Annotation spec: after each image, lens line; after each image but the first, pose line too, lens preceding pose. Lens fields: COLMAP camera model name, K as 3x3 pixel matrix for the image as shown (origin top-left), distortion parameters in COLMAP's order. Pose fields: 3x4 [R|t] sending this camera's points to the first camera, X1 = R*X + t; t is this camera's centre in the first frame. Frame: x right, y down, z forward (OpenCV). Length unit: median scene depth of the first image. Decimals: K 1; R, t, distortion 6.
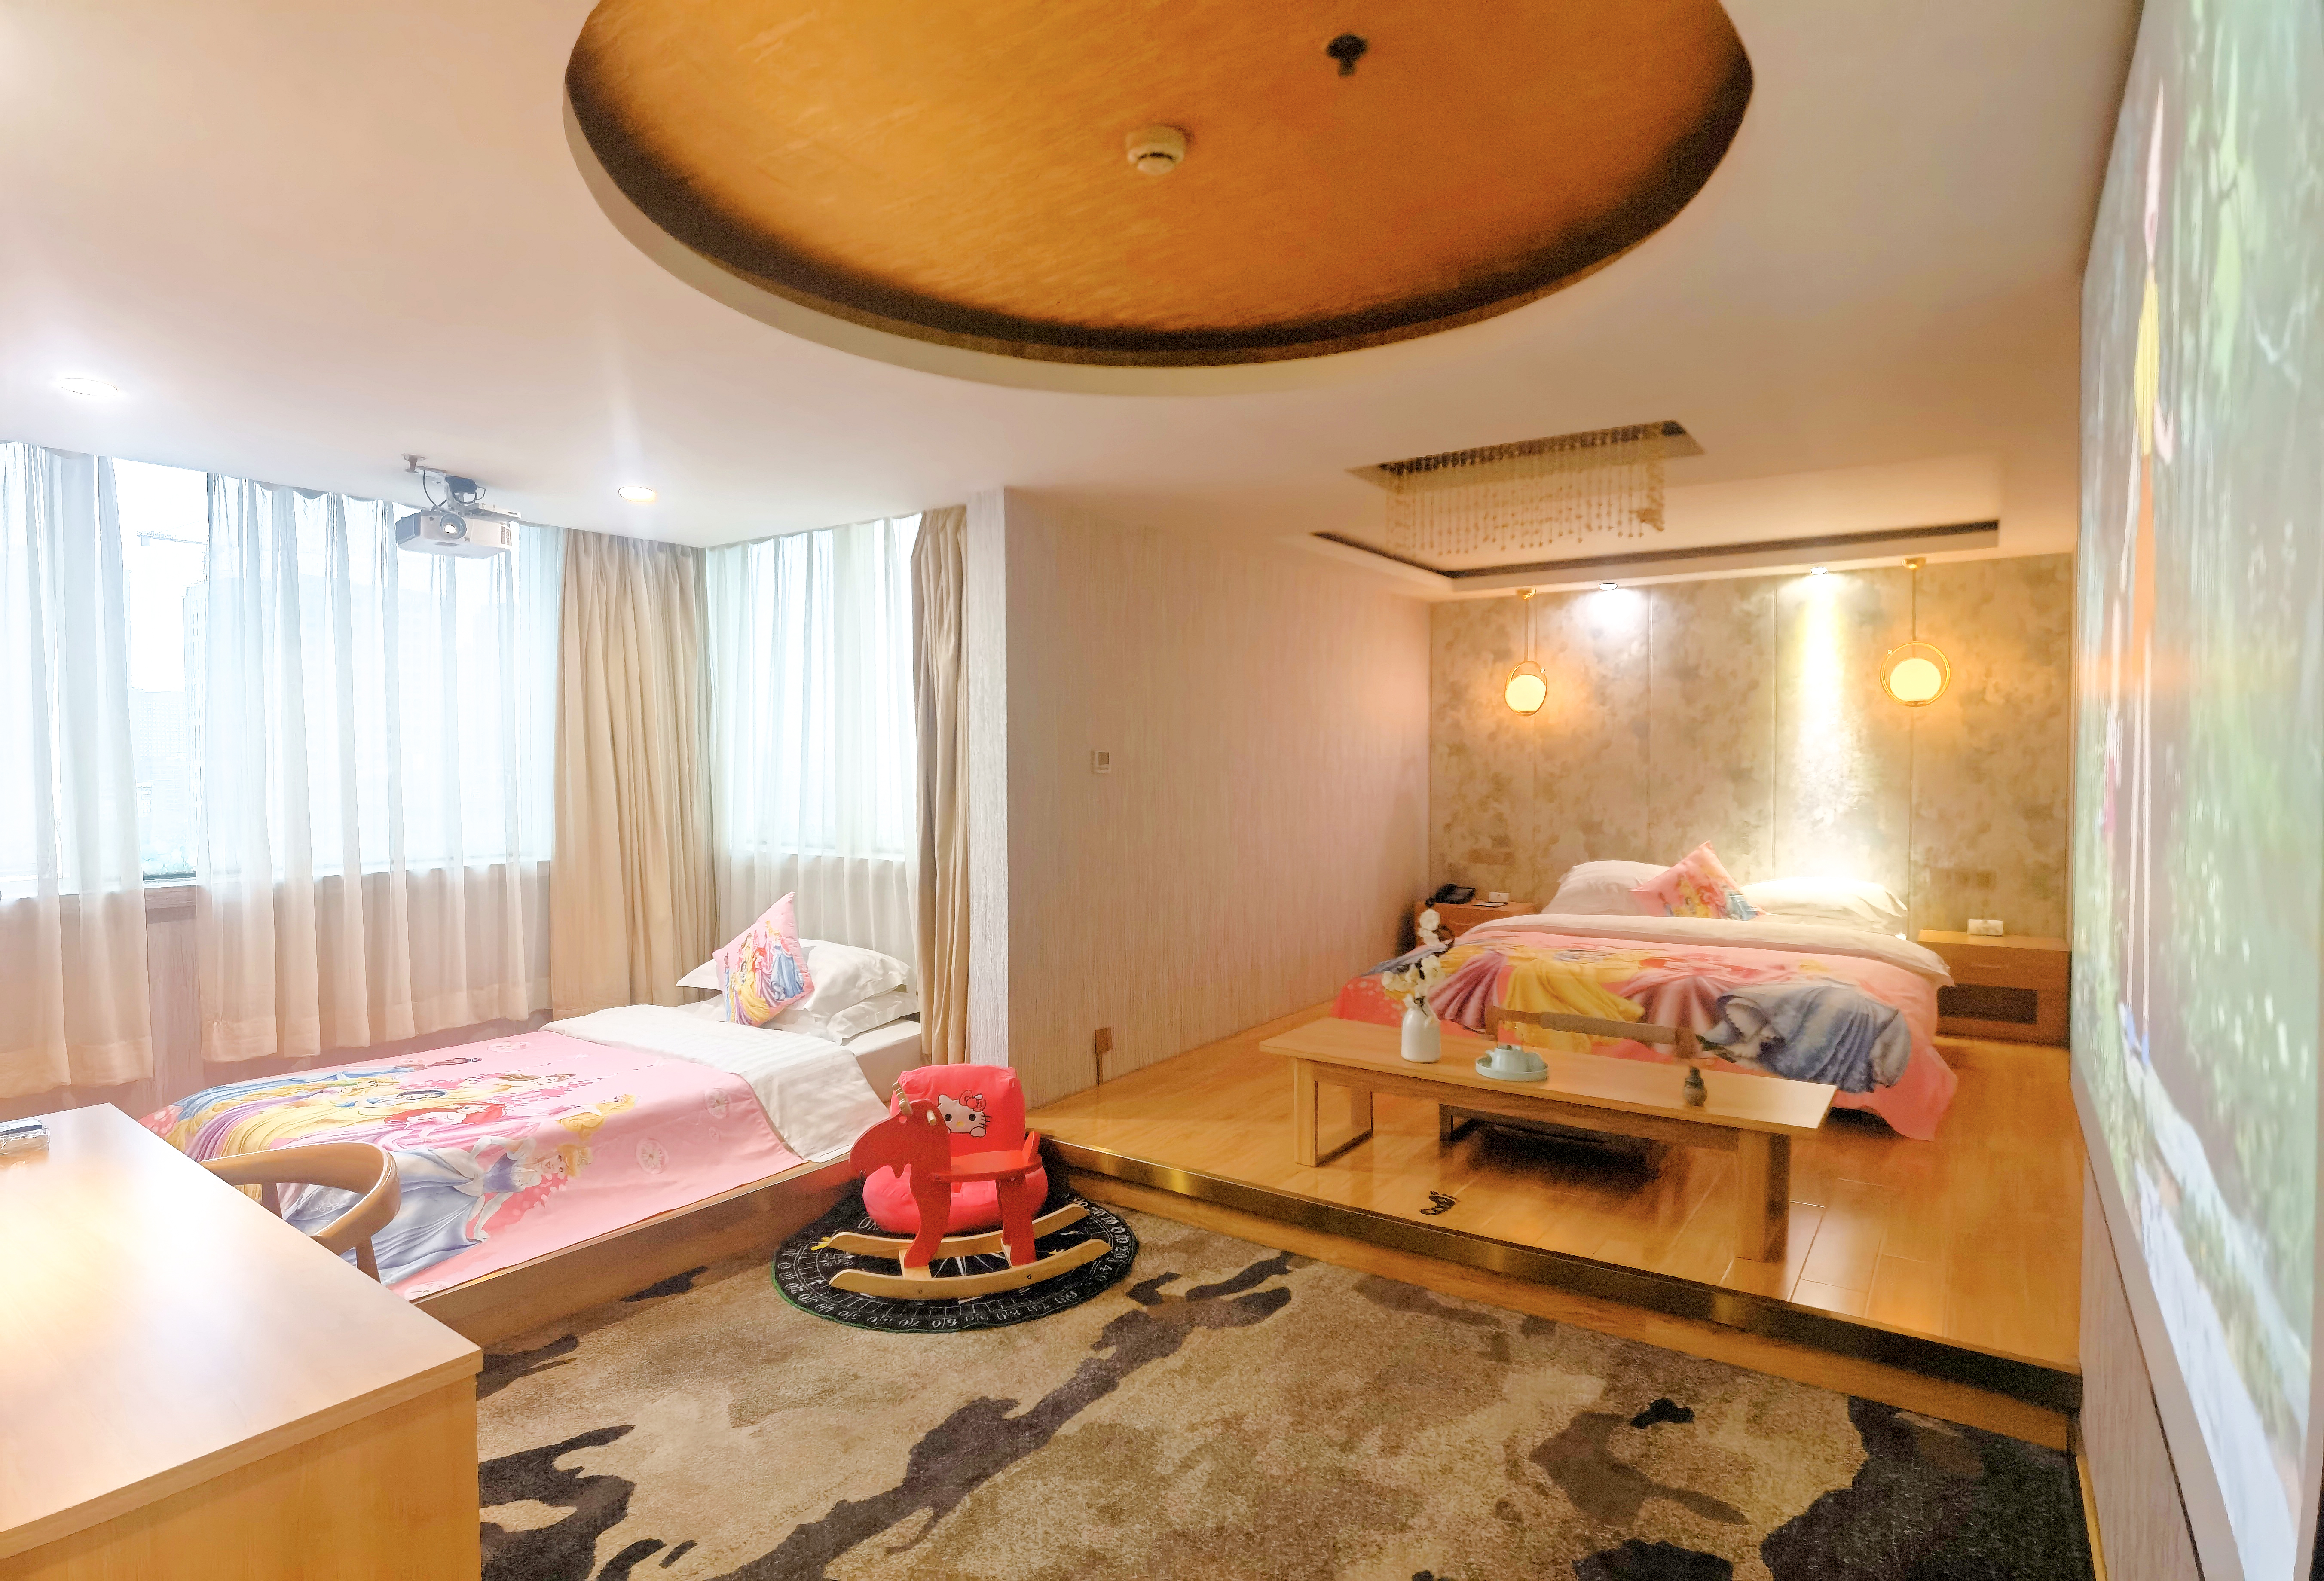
lens RADIAL K [[1214.6, 0, 1161.6], [0, 1214.6, 793.4], [0, 0, 1]] dist [-0.000171, -0.000675]
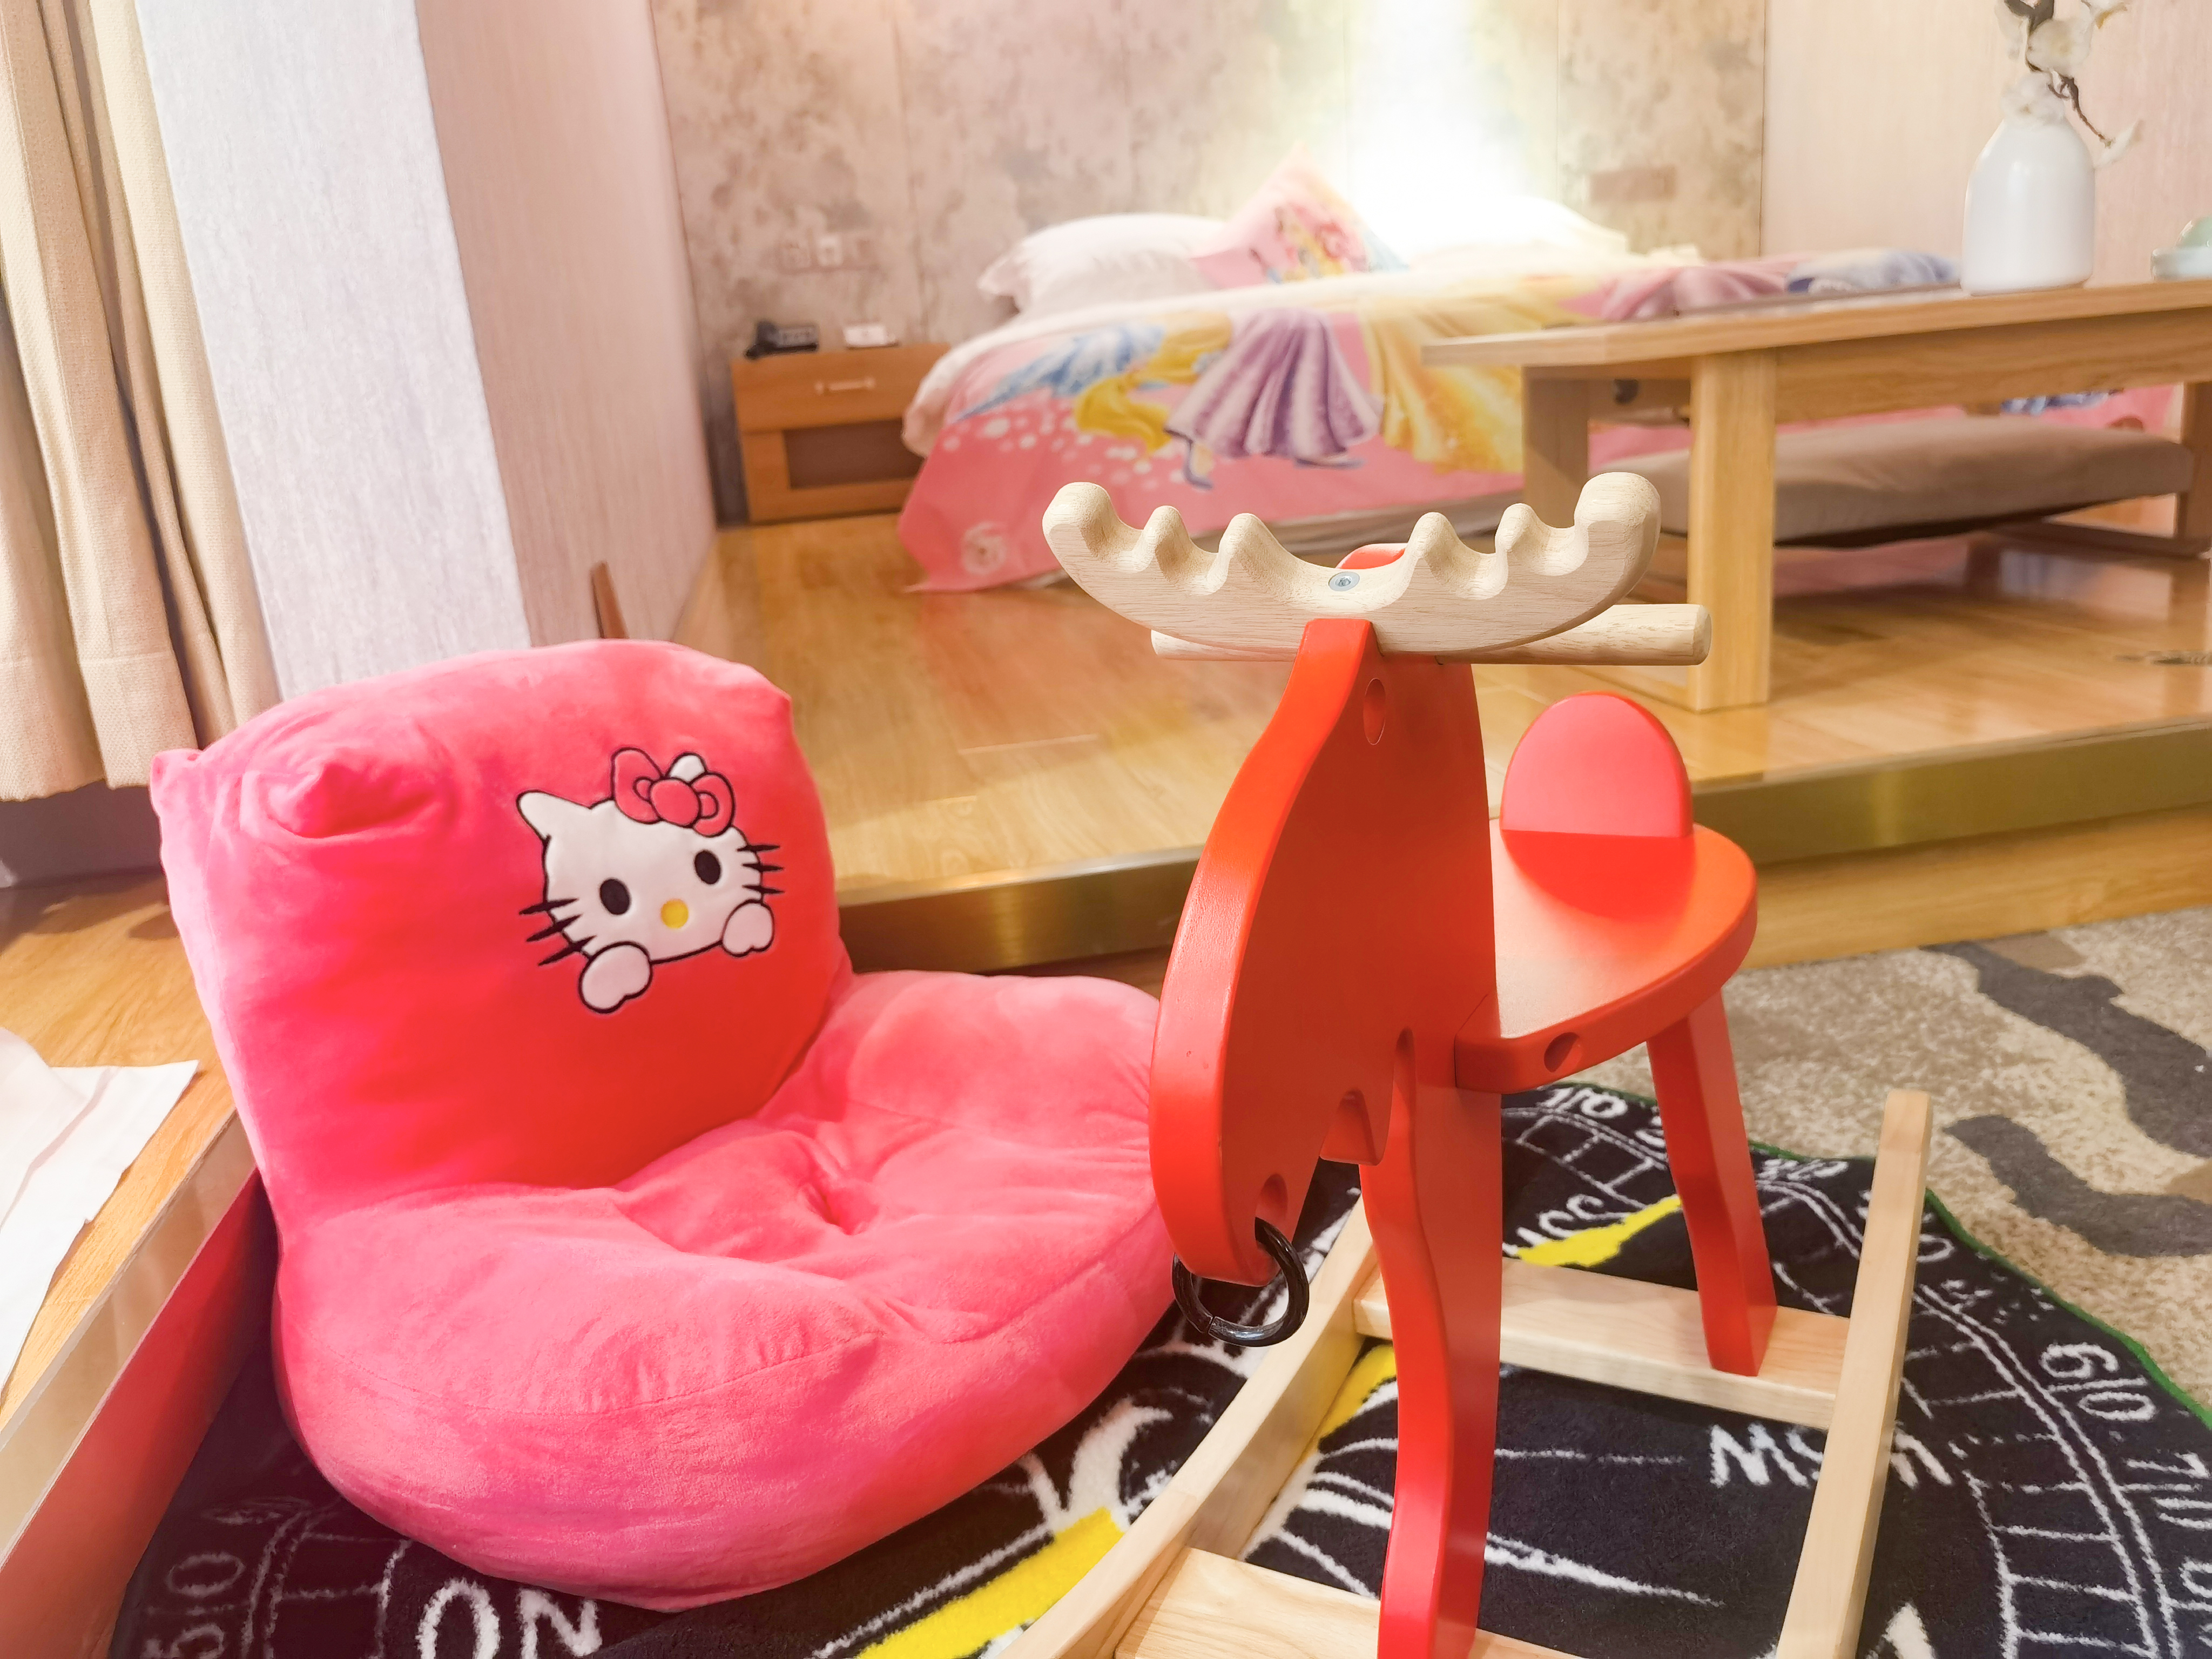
lens RADIAL K [[1719.2, 0, 1114.5], [0, 1719.2, 932.1], [0, 0, 1]] dist [0.007228, -0.005981]
pose [[0.698482, -0.283713, 0.656985, -0.176318], [0.102223, 0.948196, 0.300789, 0.121937], [-0.708289, -0.142937, 0.691300, 0.463822]]
